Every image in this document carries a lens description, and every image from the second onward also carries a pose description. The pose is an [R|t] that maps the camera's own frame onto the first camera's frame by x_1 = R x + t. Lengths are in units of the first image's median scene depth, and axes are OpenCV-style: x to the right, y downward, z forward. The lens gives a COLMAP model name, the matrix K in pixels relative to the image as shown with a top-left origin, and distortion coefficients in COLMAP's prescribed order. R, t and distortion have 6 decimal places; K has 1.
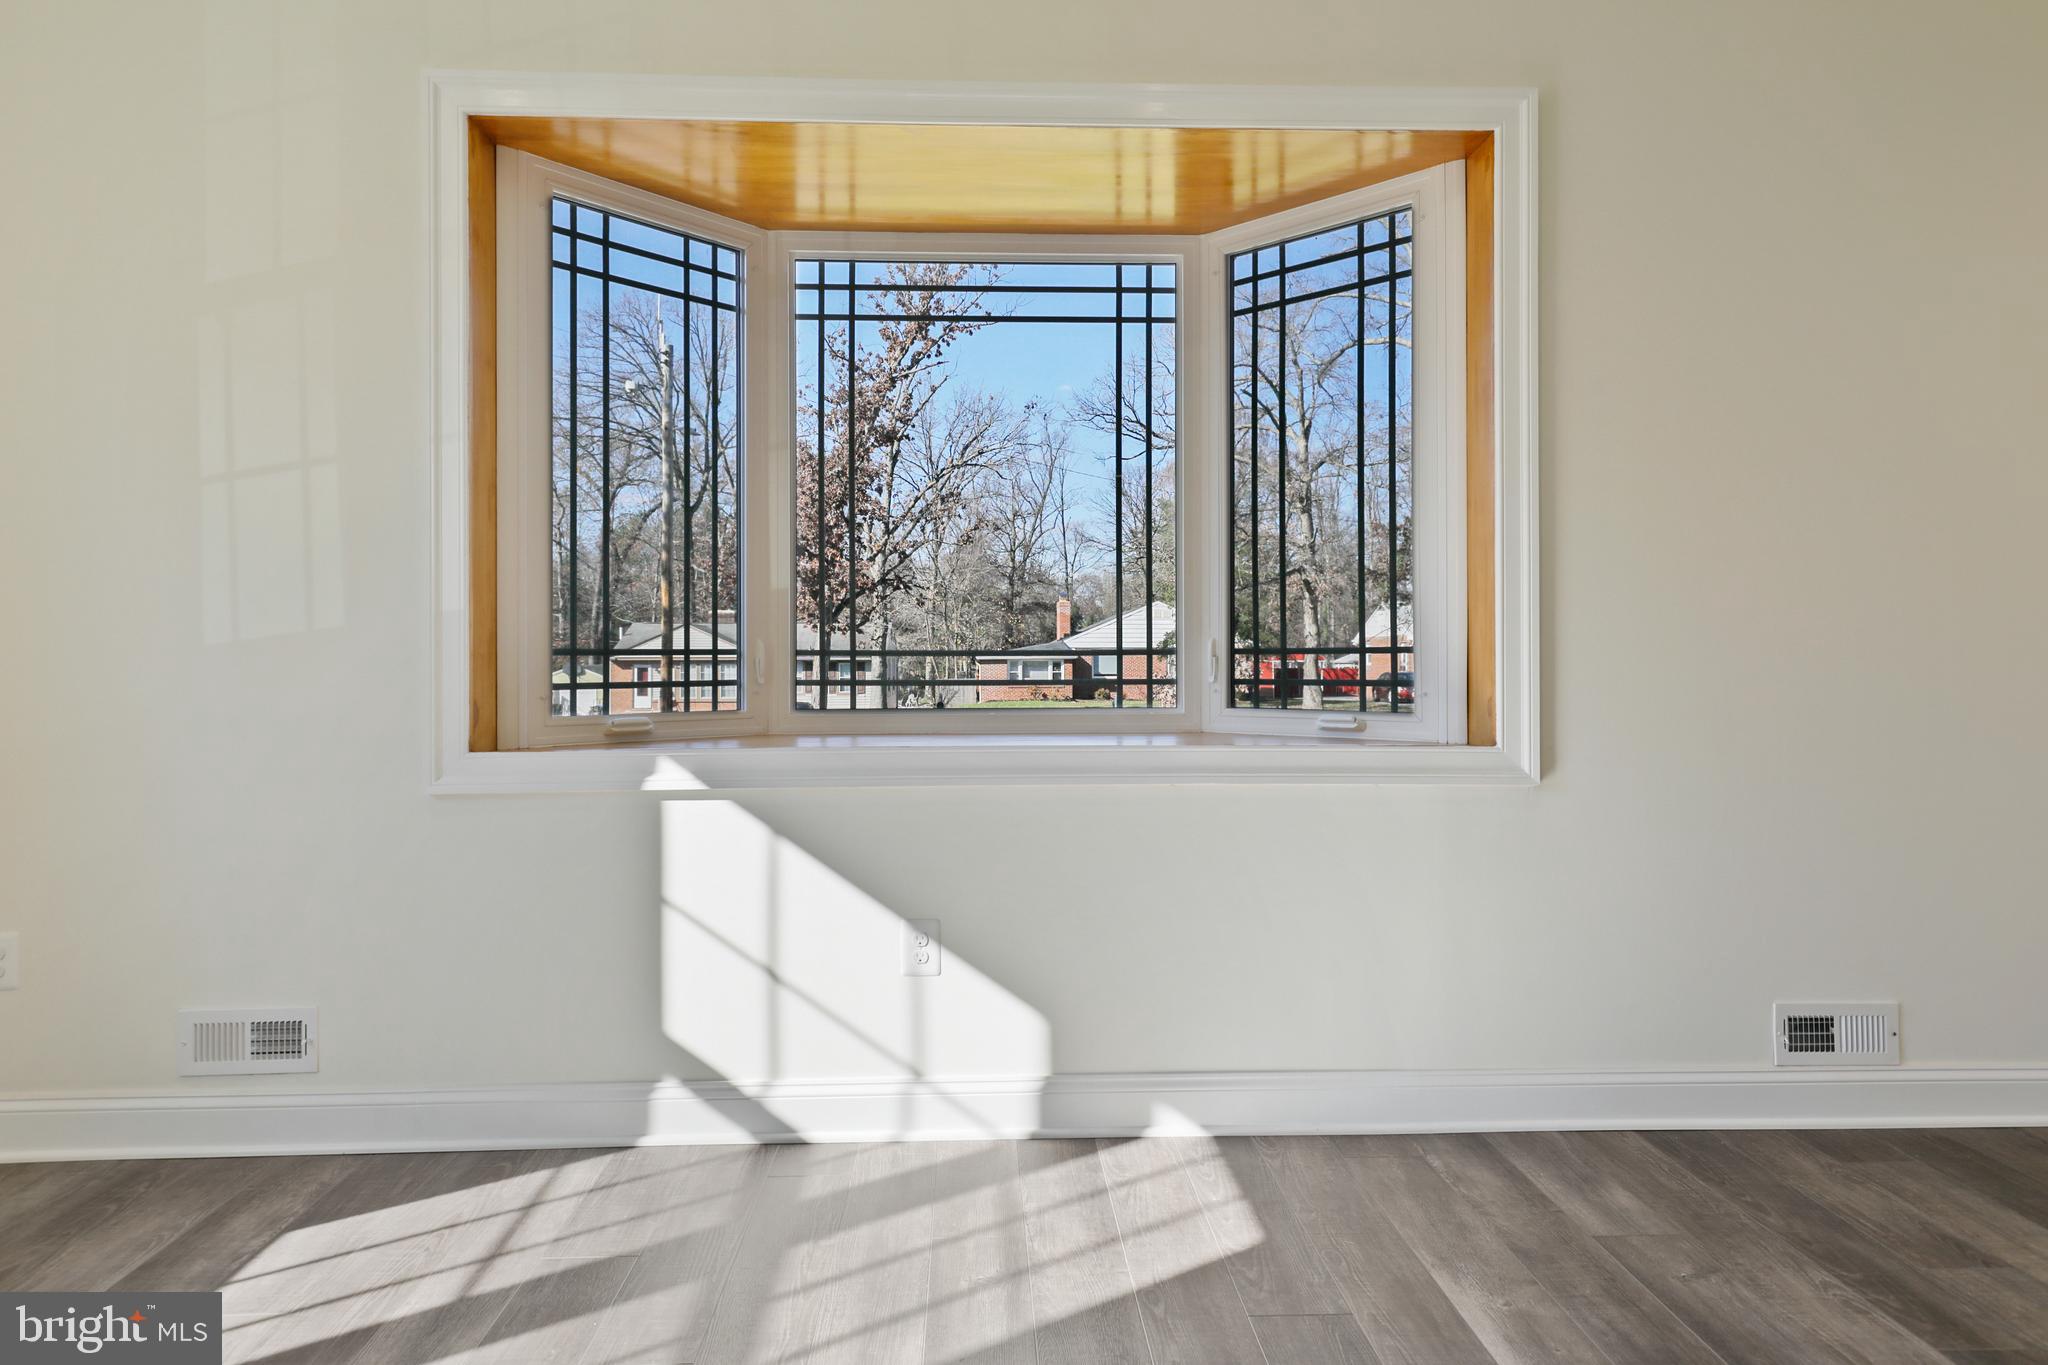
lens RADIAL K [[1181.7, 0, 1013.5], [0, 1181.7, 661.0], [0, 0, 1]] dist [-0.005793, 0.001496]
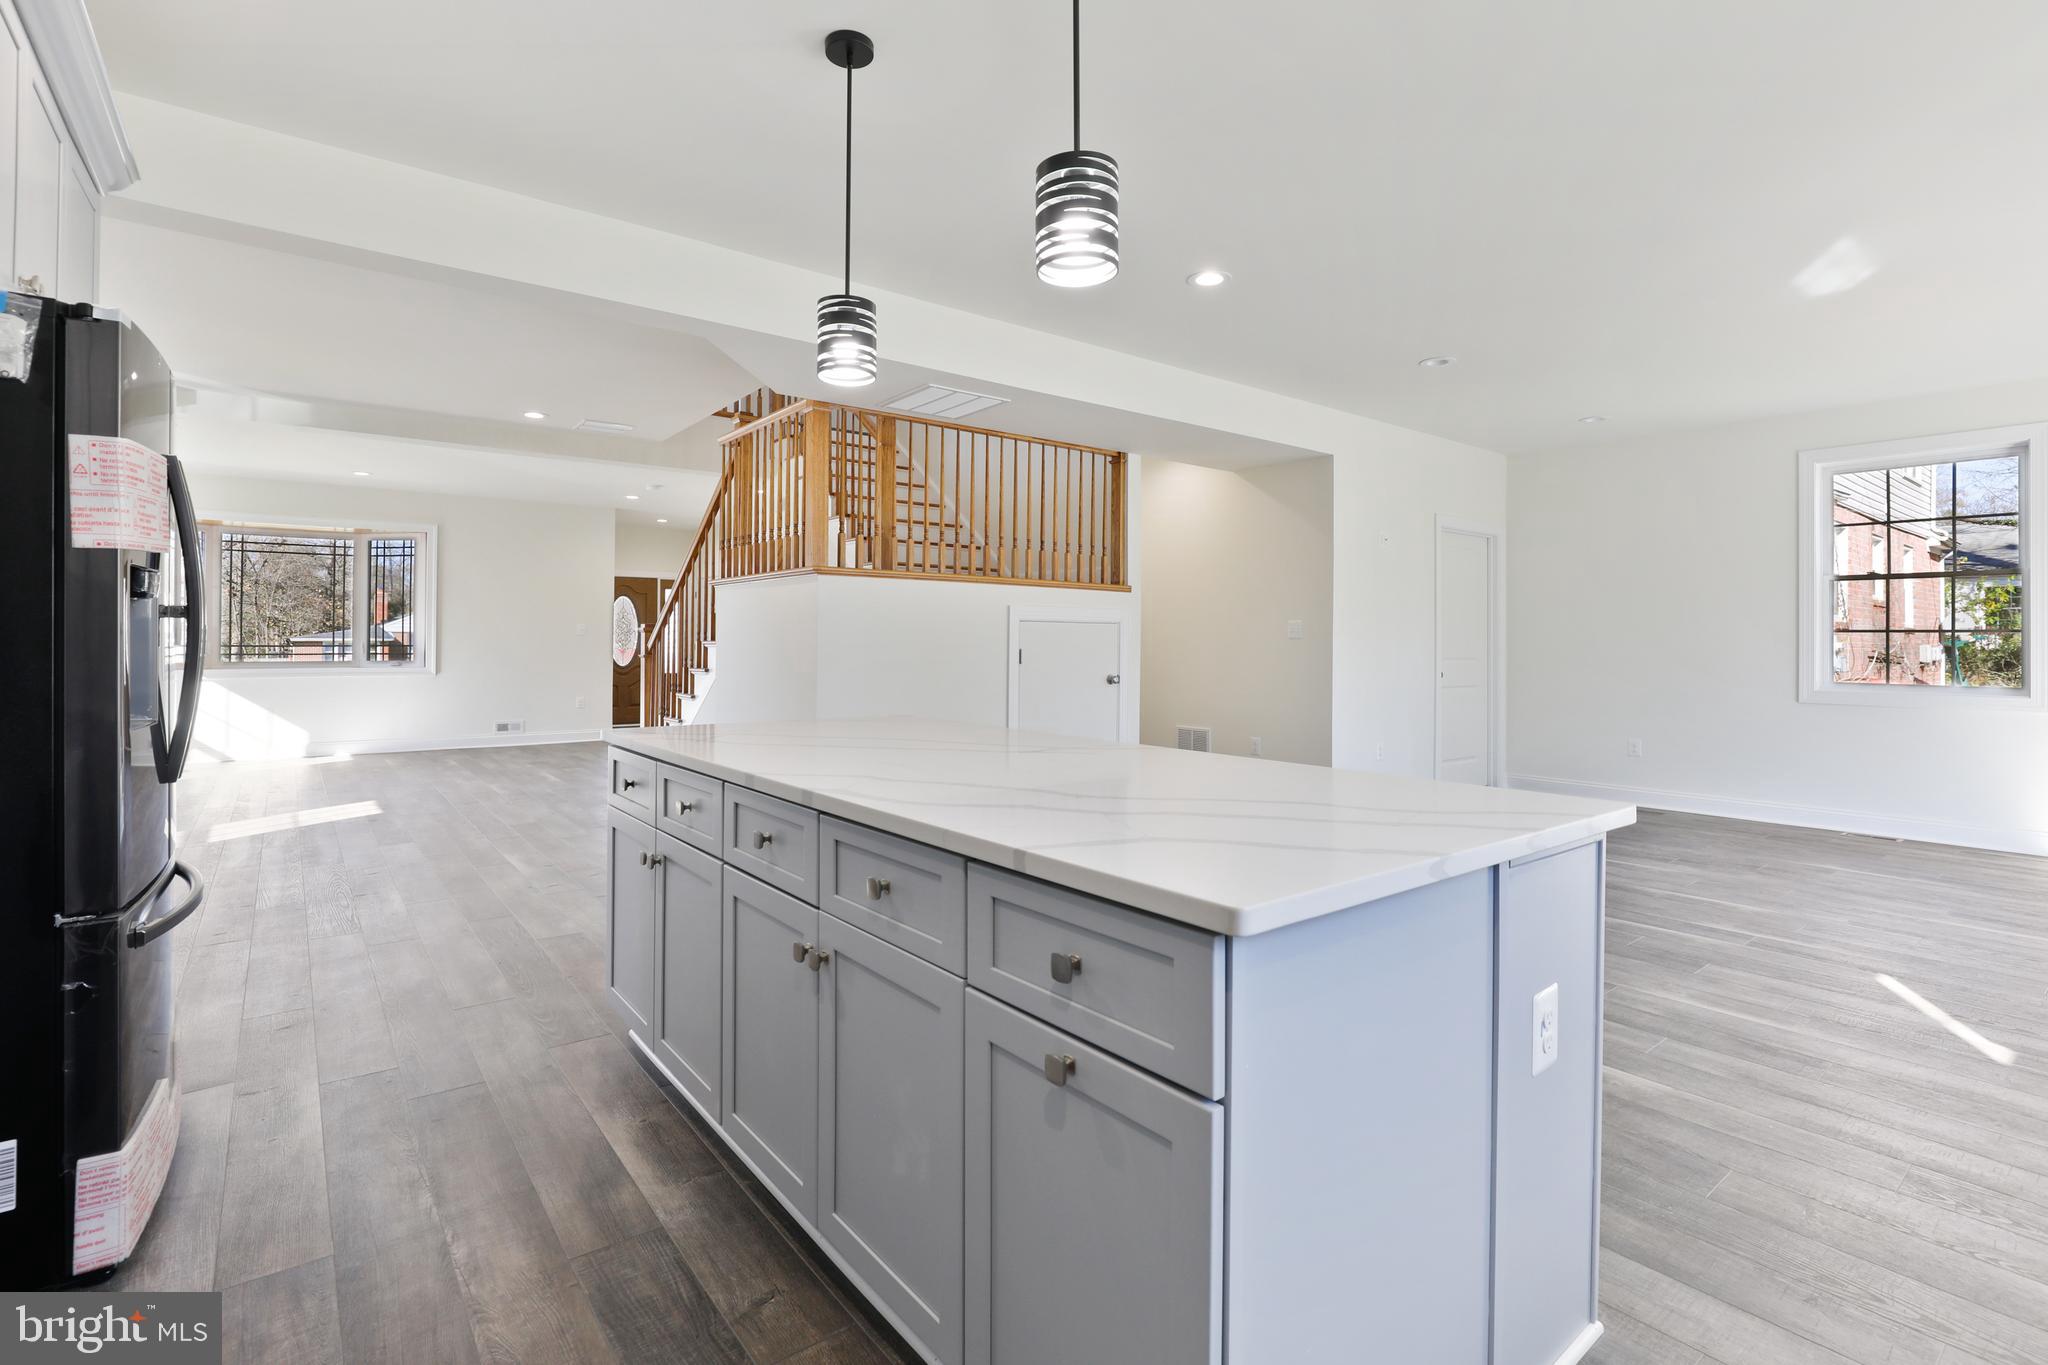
lens RADIAL K [[942.8, 0, 1010.9], [0, 942.8, 636.4], [0, 0, 1]] dist [-0.016573, 0.002684]
pose [[0.811401, 0.009247, 0.584417, 0.102264], [-0.005607, 0.999952, -0.008036, -0.024932], [-0.584463, 0.003243, 0.811414, -2.664838]]
